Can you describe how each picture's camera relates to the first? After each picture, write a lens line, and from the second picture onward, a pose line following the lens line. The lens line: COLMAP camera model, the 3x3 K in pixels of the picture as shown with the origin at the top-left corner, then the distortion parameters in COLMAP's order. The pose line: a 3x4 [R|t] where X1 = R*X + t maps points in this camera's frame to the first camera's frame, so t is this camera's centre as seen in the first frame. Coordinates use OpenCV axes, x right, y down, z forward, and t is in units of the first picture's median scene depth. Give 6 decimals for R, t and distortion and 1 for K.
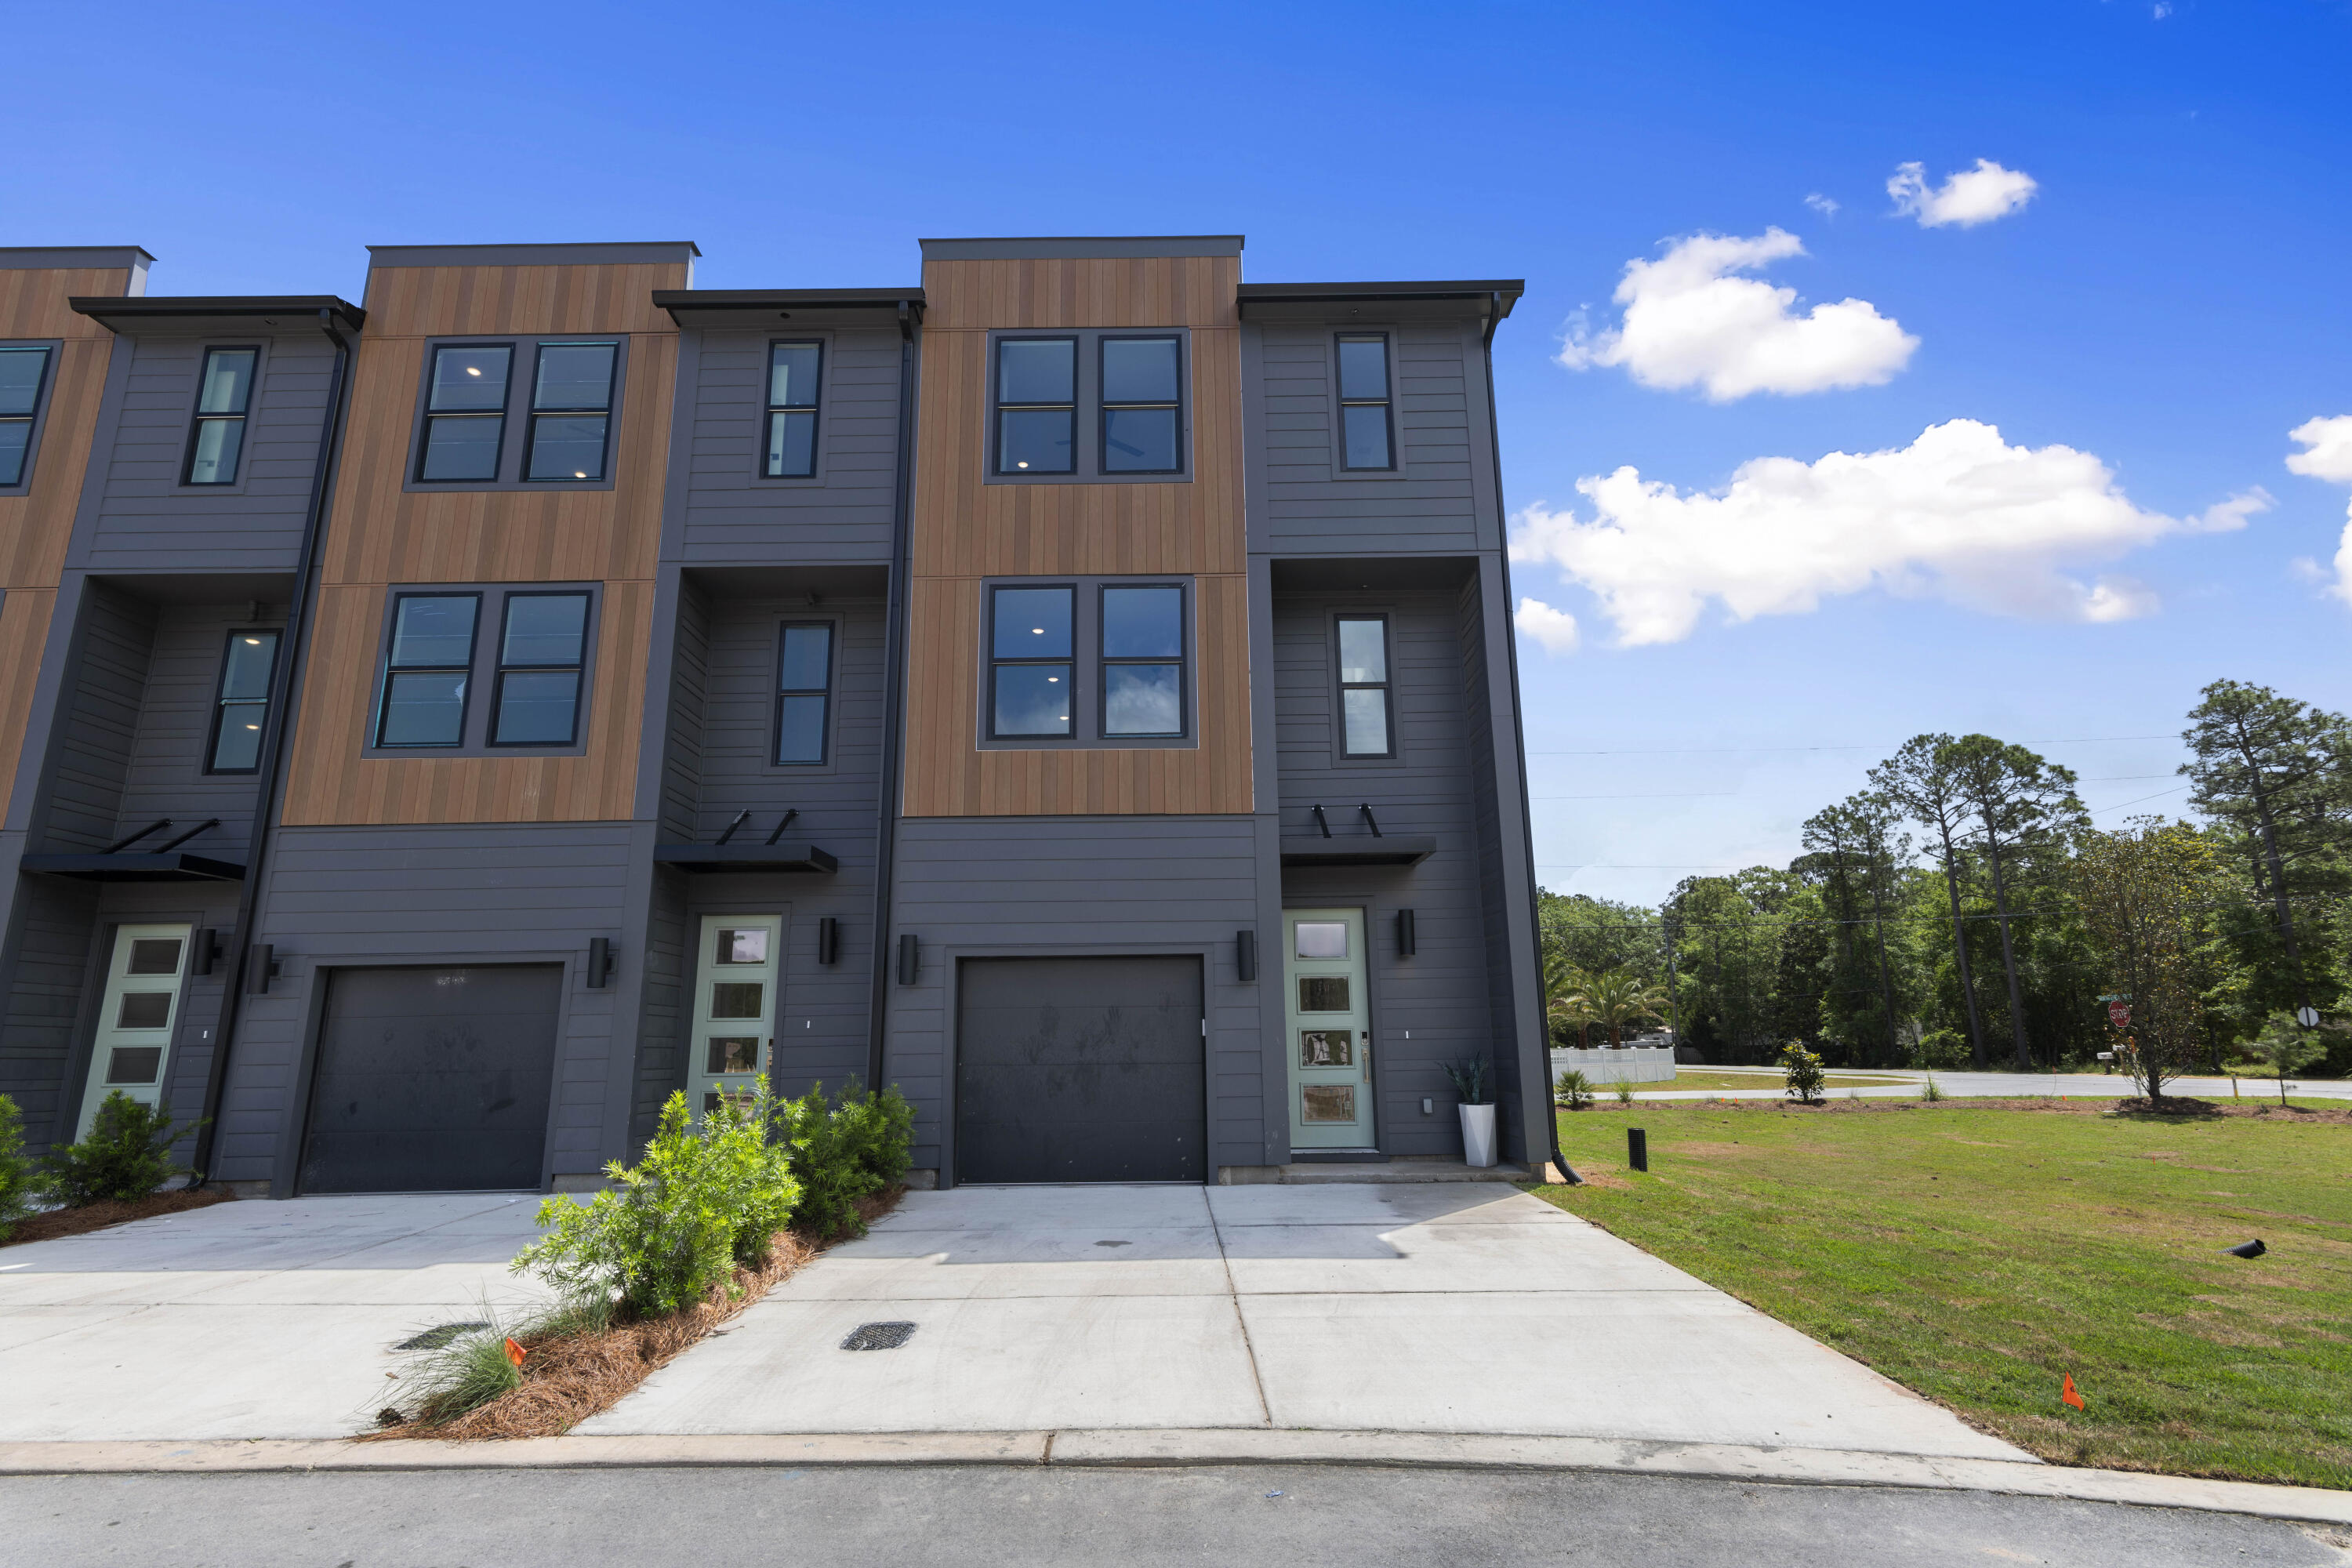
lens RADIAL K [[1143.8, 0, 1176.0], [0, 1143.8, 784.0], [0, 0, 1]] dist [0.002583, 0.000283]
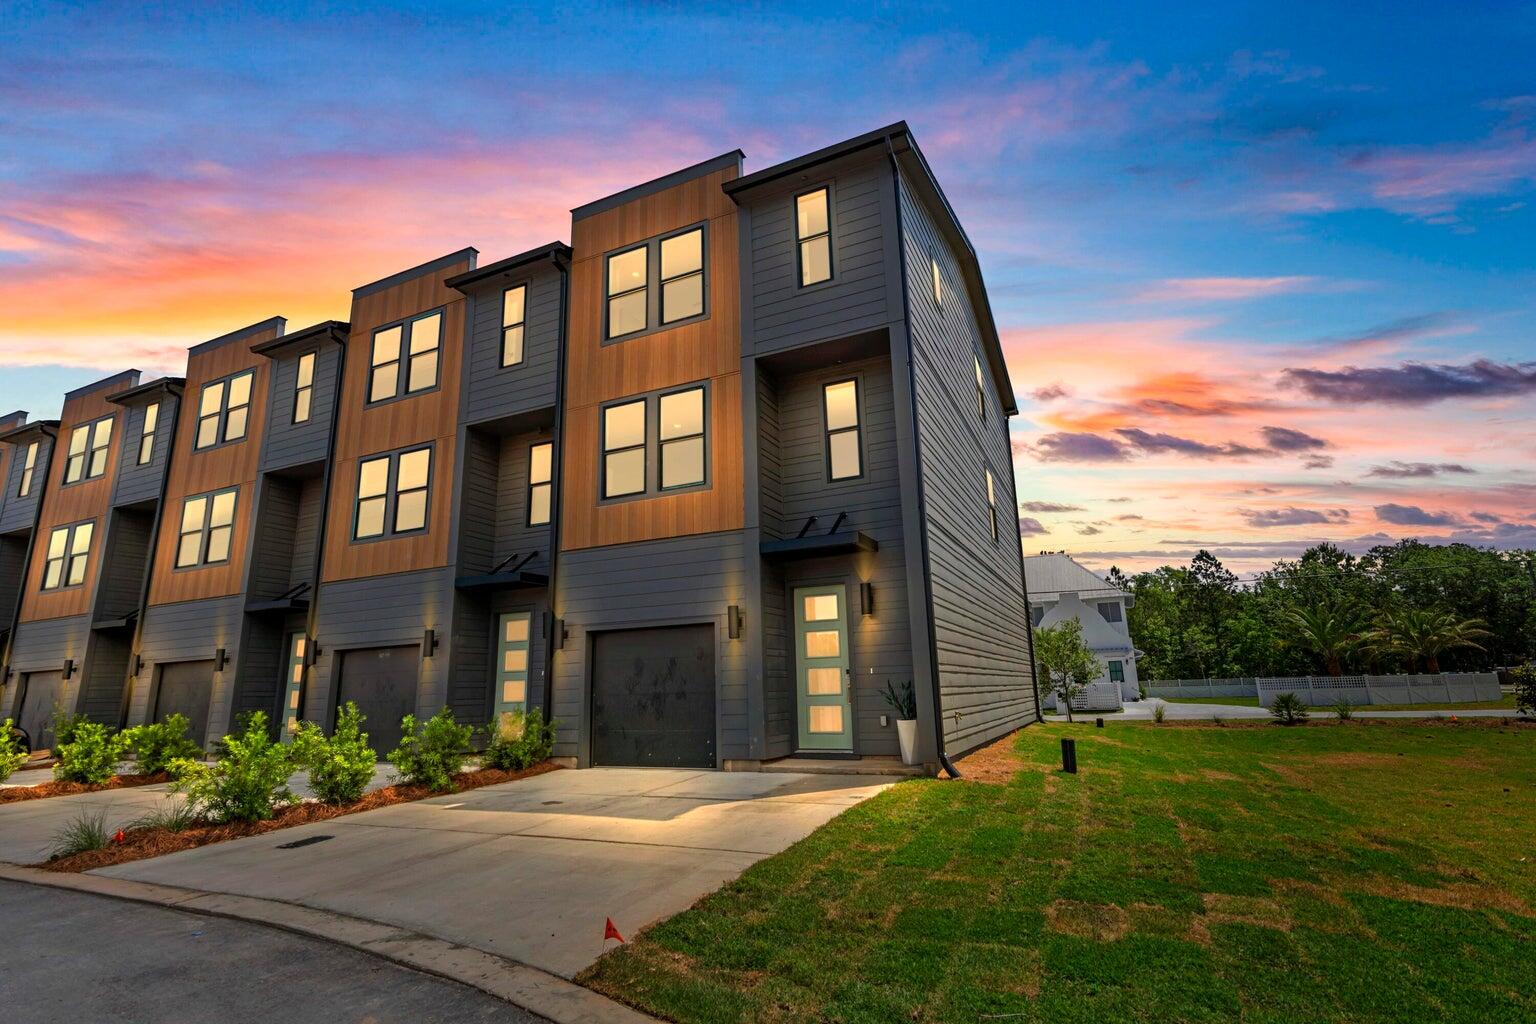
lens RADIAL K [[852.2, 0, 767.4], [0, 852.2, 454.2], [0, 0, 1]] dist [0.017347, 0.000094]
pose [[0.876776, -0.138110, -0.460640, 0.129783], [0.127964, 0.990342, -0.053362, -0.001732], [0.463561, -0.012159, 0.885982, -0.000219]]
